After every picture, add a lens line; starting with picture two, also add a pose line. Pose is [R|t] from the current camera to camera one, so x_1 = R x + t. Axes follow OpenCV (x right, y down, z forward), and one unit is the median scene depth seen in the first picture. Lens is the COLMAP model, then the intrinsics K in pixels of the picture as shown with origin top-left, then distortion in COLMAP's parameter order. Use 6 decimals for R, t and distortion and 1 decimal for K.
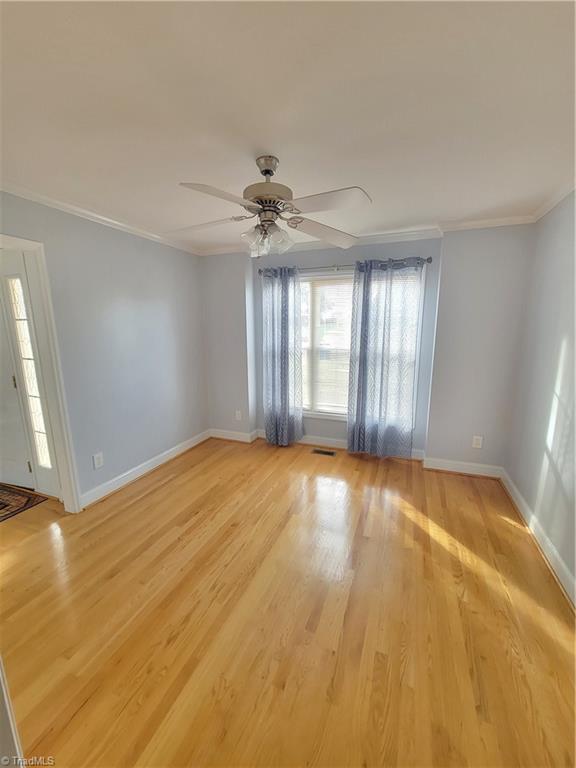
lens RADIAL K [[313.4, 0, 285.9], [0, 313.4, 389.5], [0, 0, 1]] dist [-0.000251, 0.000082]
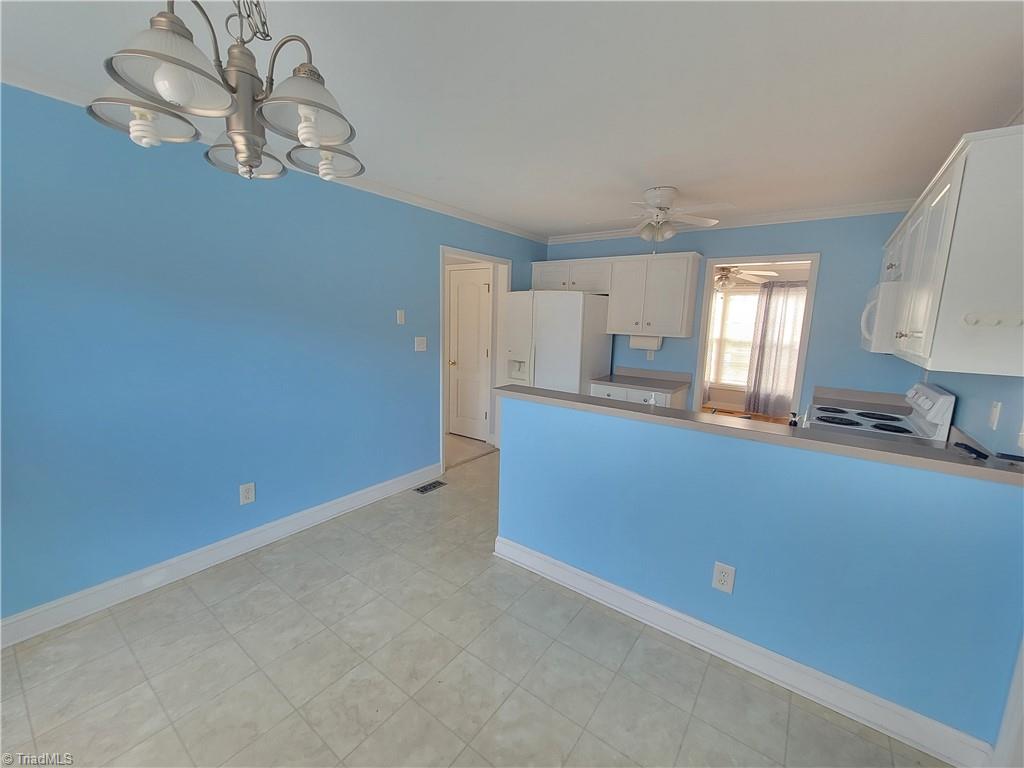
lens RADIAL K [[417.9, 0, 514.7], [0, 417.9, 380.9], [0, 0, 1]] dist [-0.000251, 0.000082]
pose [[0.961604, 0.079961, -0.262532, -0.329697], [-0.091261, 0.995341, -0.031112, 0.222769], [0.258821, 0.053876, 0.964422, -1.137278]]
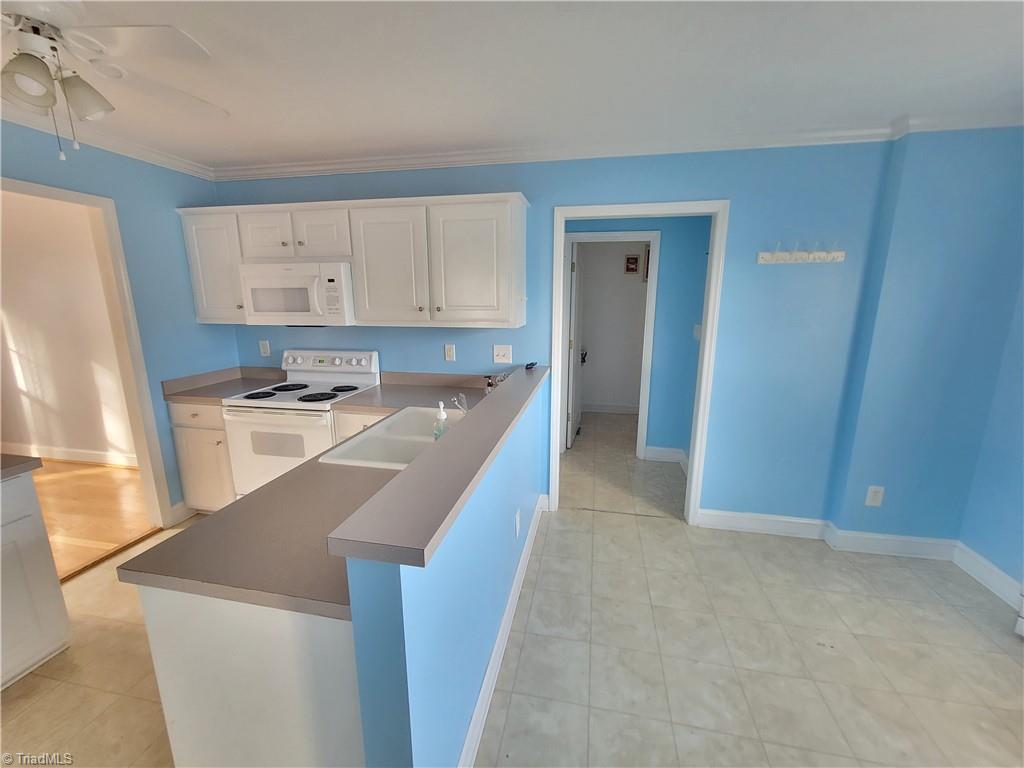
lens RADIAL K [[417.9, 0, 516.7], [0, 417.9, 387.2], [0, 0, 1]] dist [-0.000251, 0.000082]
pose [[-0.169327, -0.200363, 0.964978, -0.754541], [0.187250, 0.954742, 0.231094, 0.094653], [-0.967608, 0.219823, -0.124146, -0.503407]]
